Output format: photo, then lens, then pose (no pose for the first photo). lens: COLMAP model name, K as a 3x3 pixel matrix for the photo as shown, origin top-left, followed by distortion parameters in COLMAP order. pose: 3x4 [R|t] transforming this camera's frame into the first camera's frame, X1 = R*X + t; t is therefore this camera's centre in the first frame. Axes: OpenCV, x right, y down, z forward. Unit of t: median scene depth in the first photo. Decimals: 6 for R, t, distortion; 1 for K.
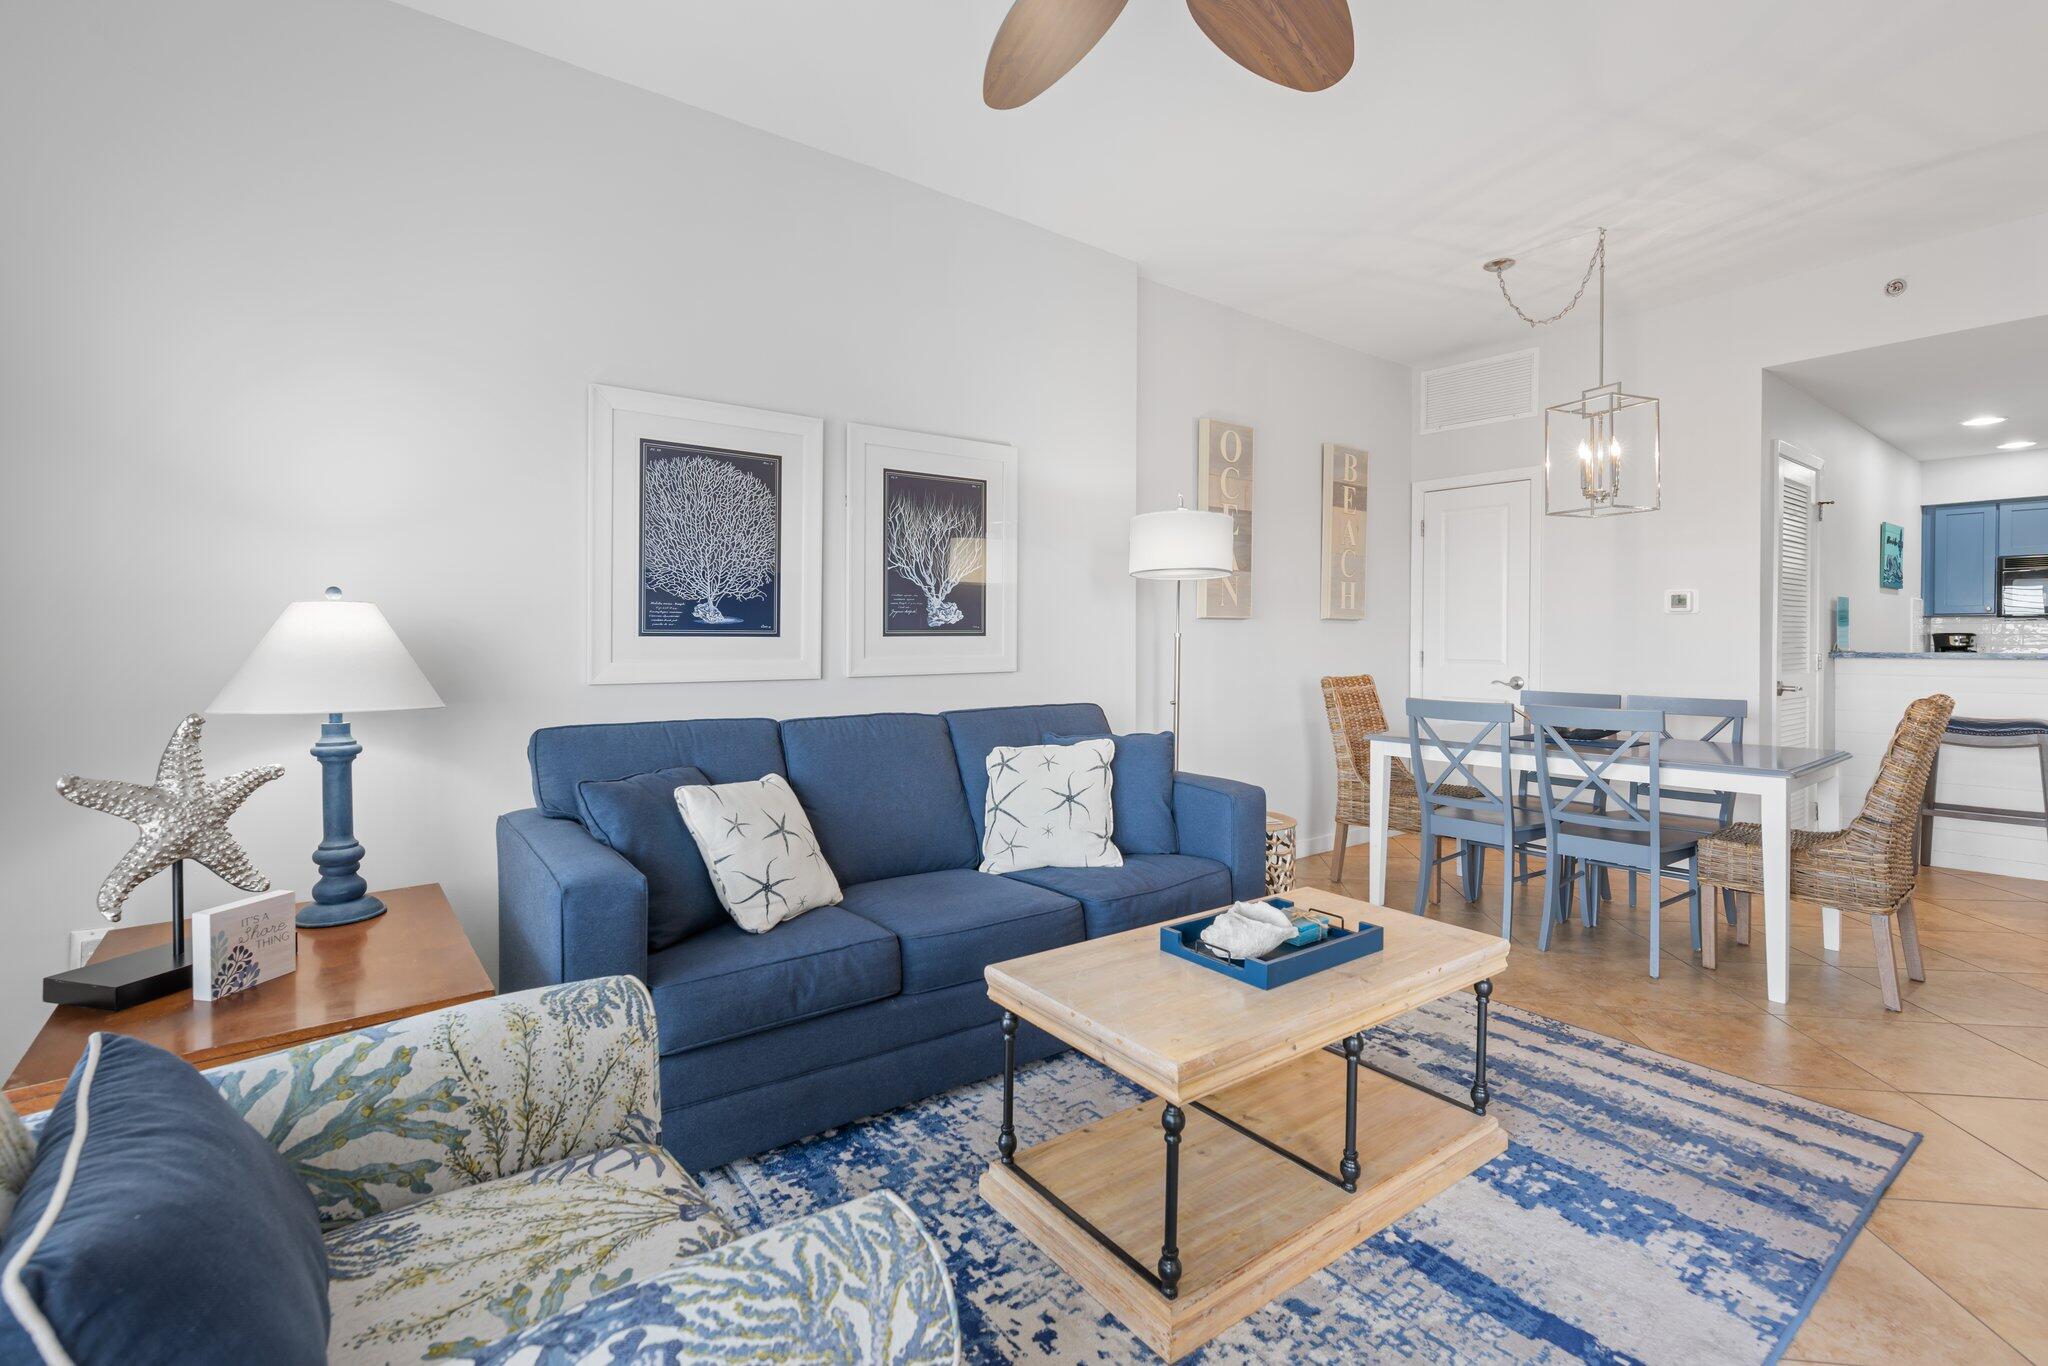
lens RADIAL K [[925.7, 0, 1025.9], [0, 925.7, 640.7], [0, 0, 1]] dist [-0.002566, -0.000286]
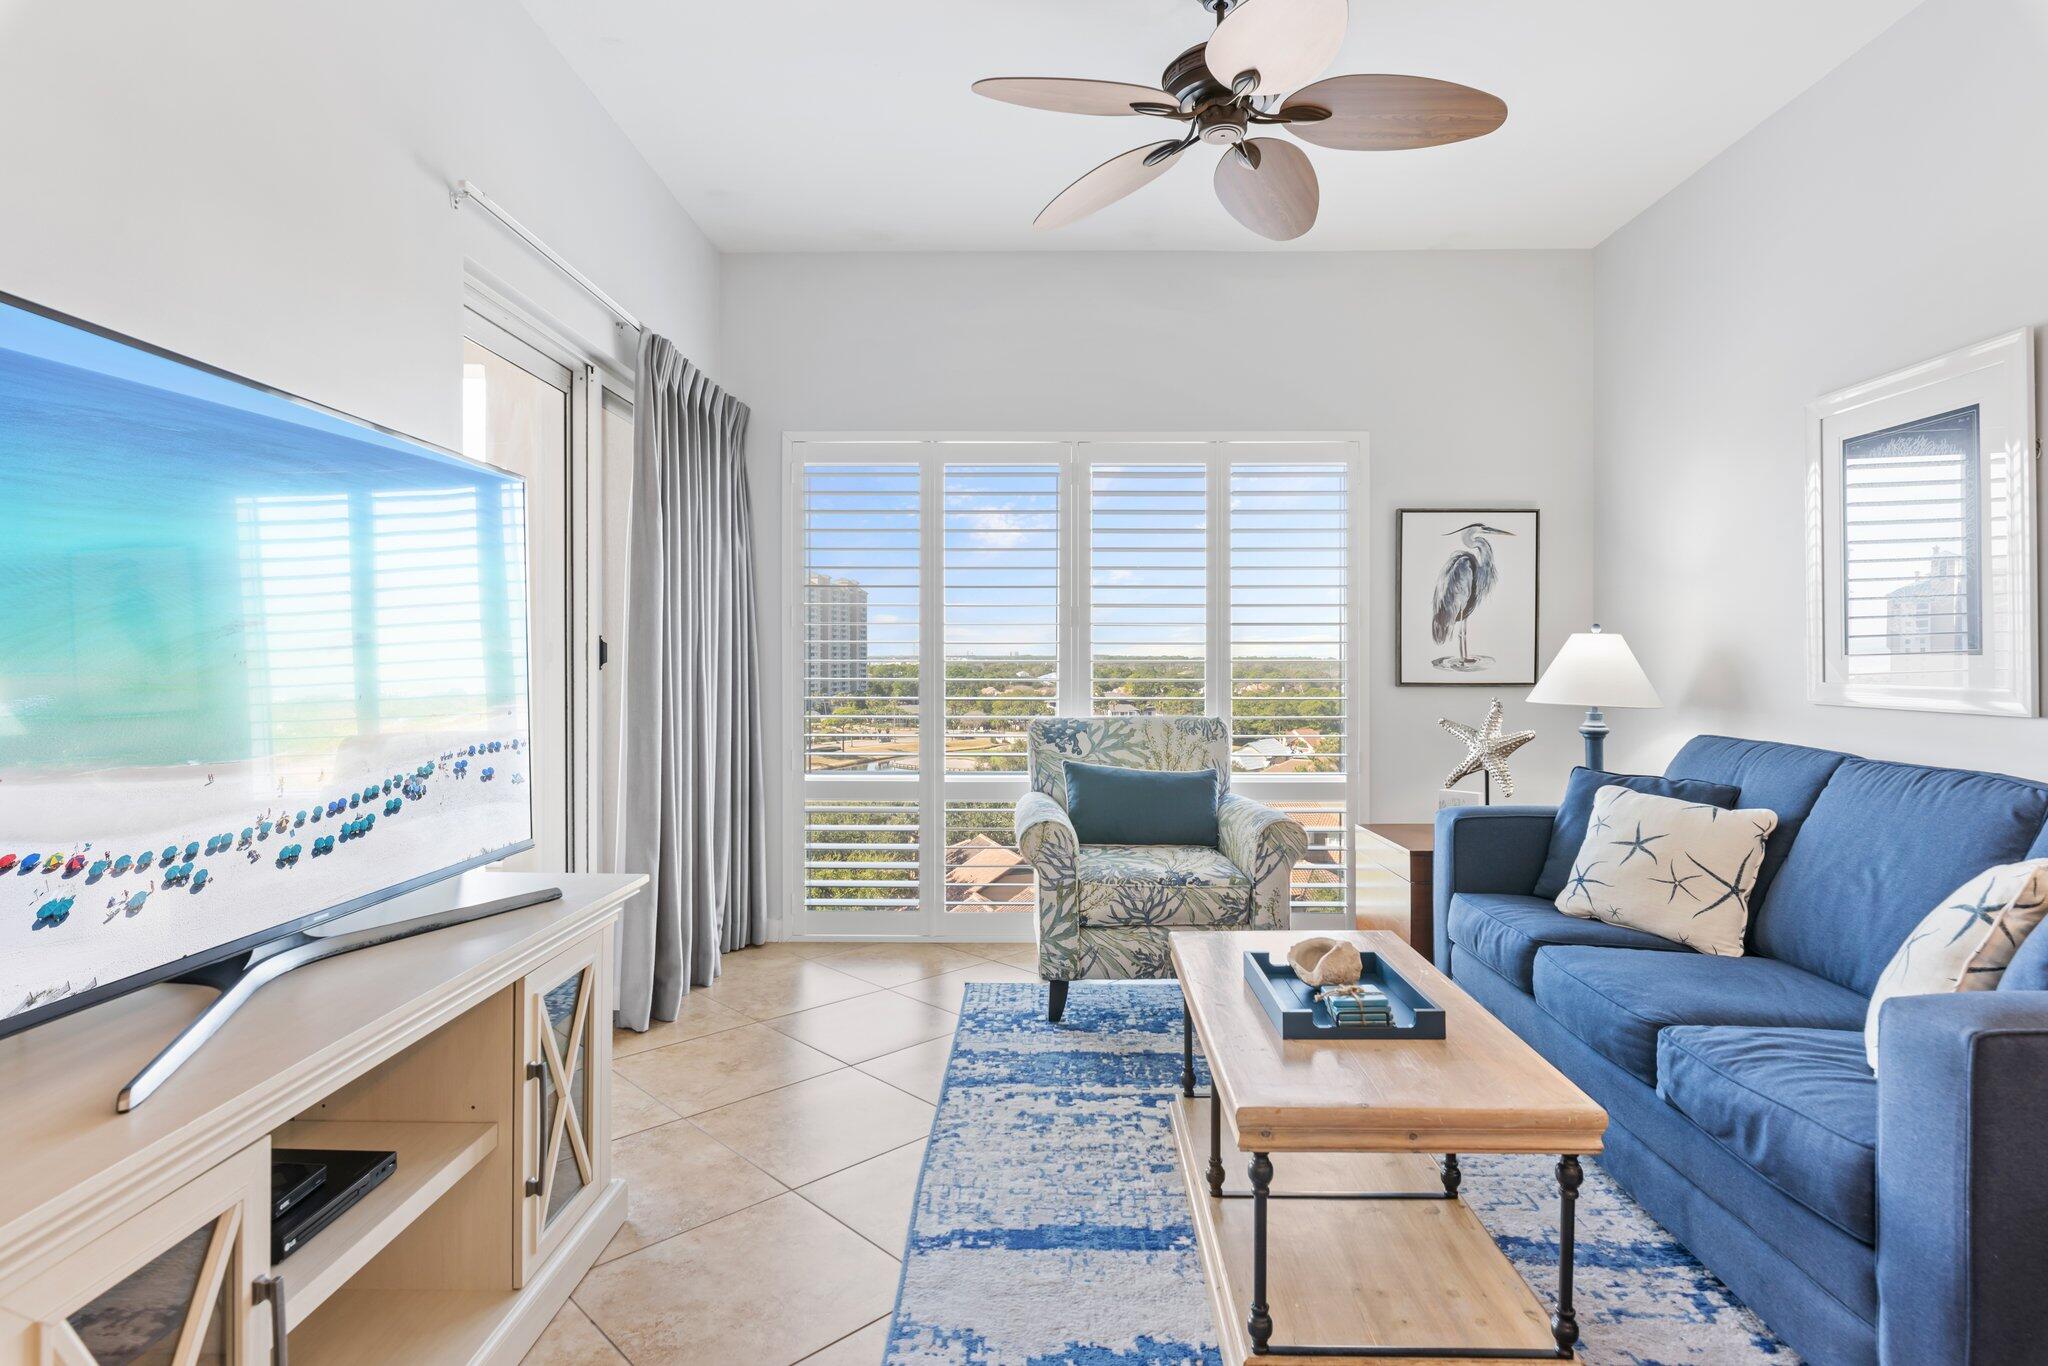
lens RADIAL K [[1142.6, 0, 1020.7], [0, 1142.6, 672.6], [0, 0, 1]] dist [-0.001021, -0.000241]
pose [[-0.630505, 0.007037, -0.776154, 1.581608], [0.002886, 0.999973, 0.006722, 0.010112], [0.776180, 0.001998, -0.630508, 1.762364]]
